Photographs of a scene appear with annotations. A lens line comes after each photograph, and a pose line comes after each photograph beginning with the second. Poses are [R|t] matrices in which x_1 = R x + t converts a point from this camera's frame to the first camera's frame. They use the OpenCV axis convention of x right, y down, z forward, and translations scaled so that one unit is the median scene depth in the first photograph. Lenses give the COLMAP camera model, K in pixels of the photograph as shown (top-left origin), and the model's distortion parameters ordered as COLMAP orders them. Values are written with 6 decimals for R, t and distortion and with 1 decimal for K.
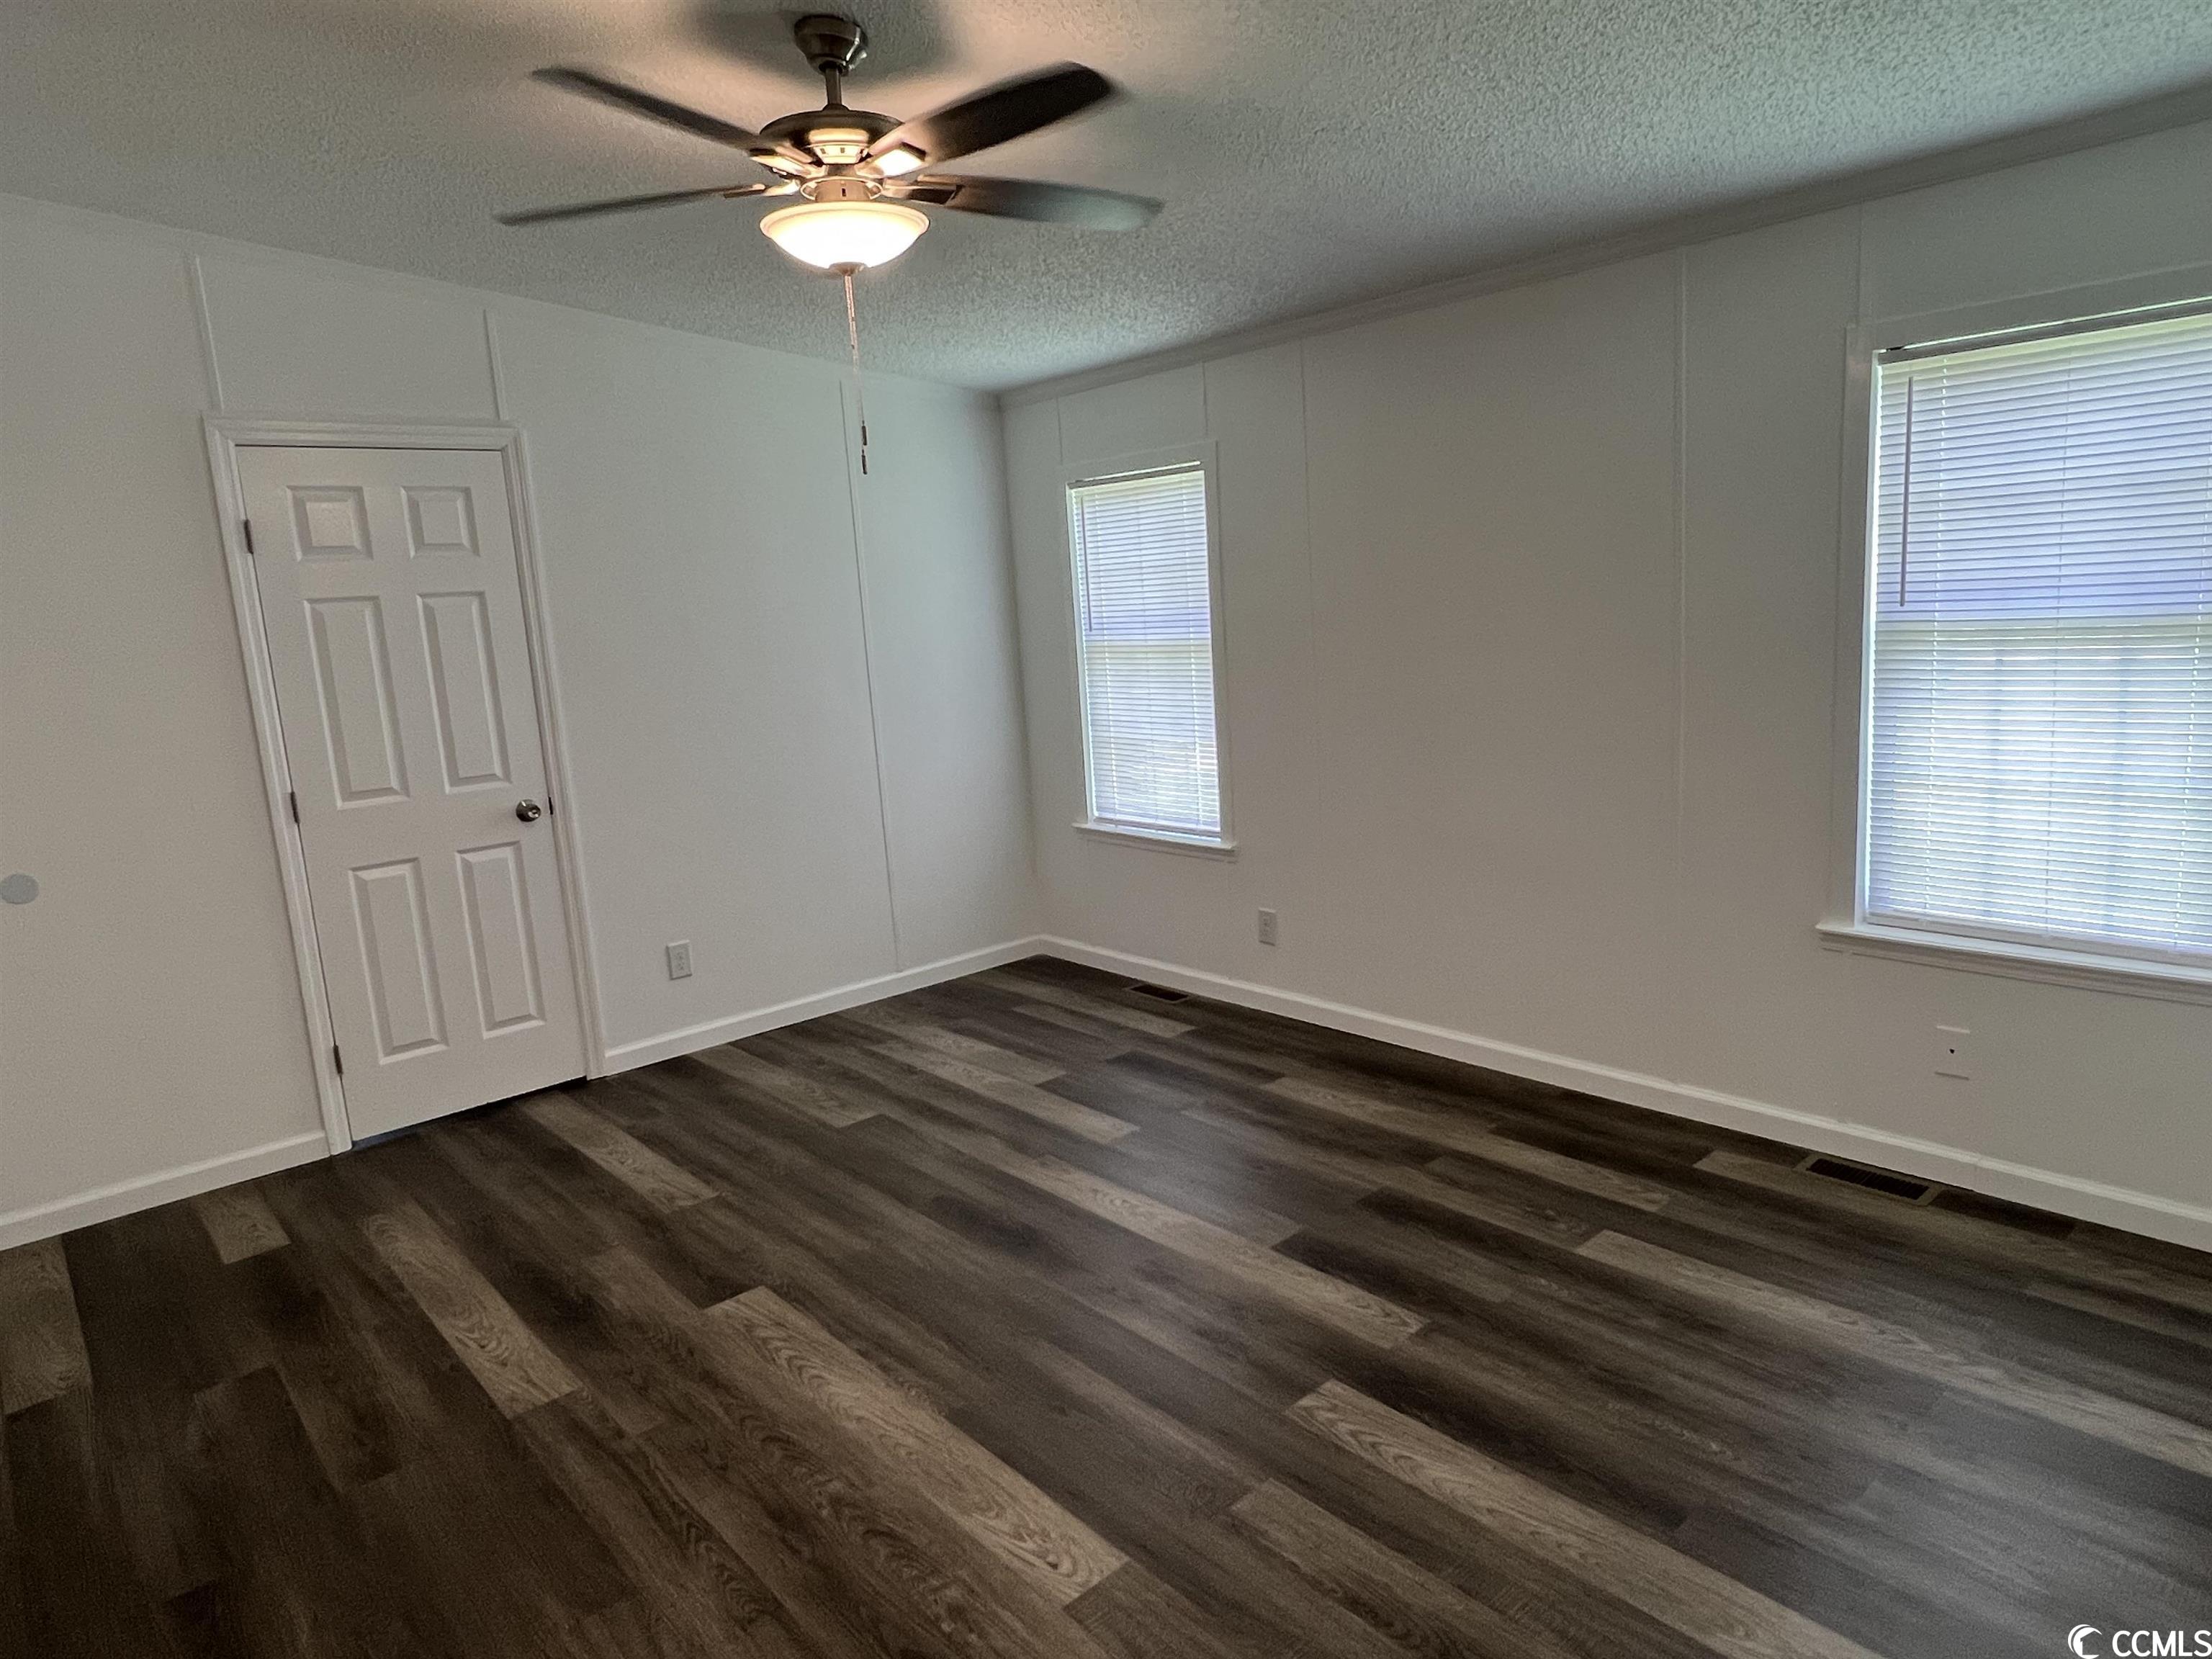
lens RADIAL K [[1333.5, 0, 1107.9], [0, 1333.5, 820.9], [0, 0, 1]] dist [-0.005569, -0.001380]
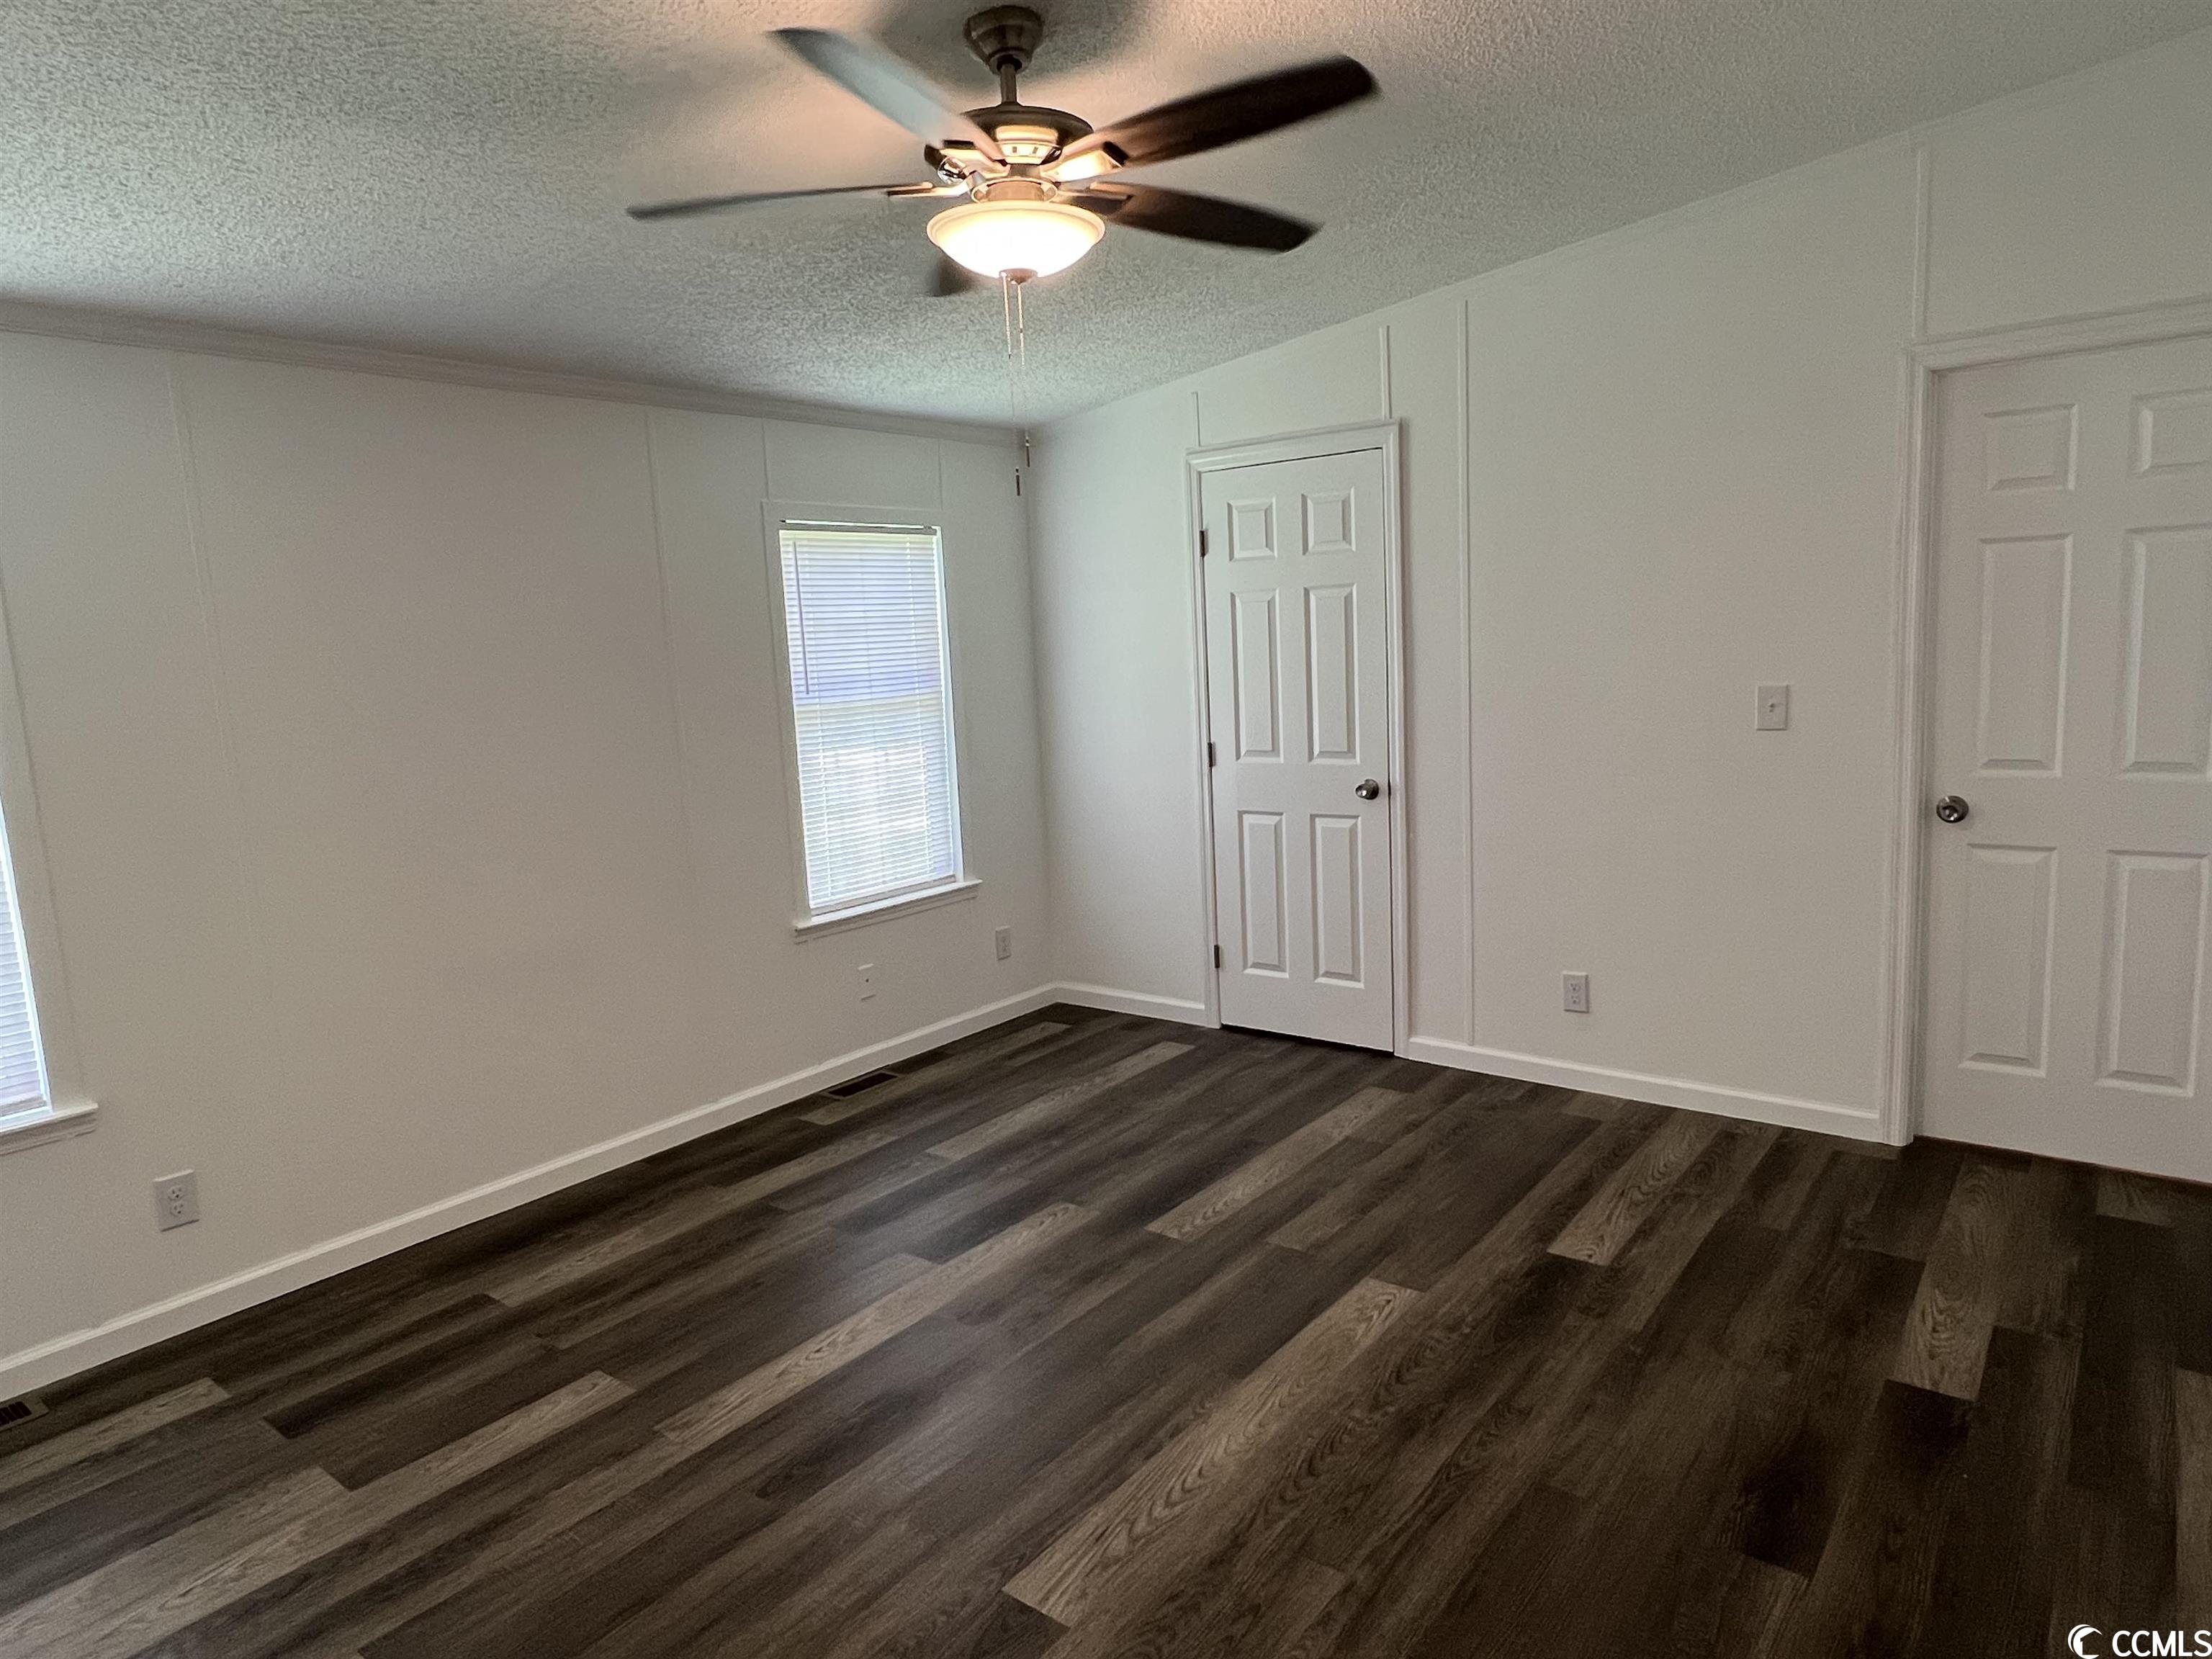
lens RADIAL K [[1333.5, 0, 1107.9], [0, 1333.5, 820.9], [0, 0, 1]] dist [-0.005569, -0.001380]
pose [[-0.174729, -0.065386, 0.982443, -1.010834], [0.227338, 0.968153, 0.104867, -0.114812], [-0.958012, 0.241670, -0.154300, 1.034652]]
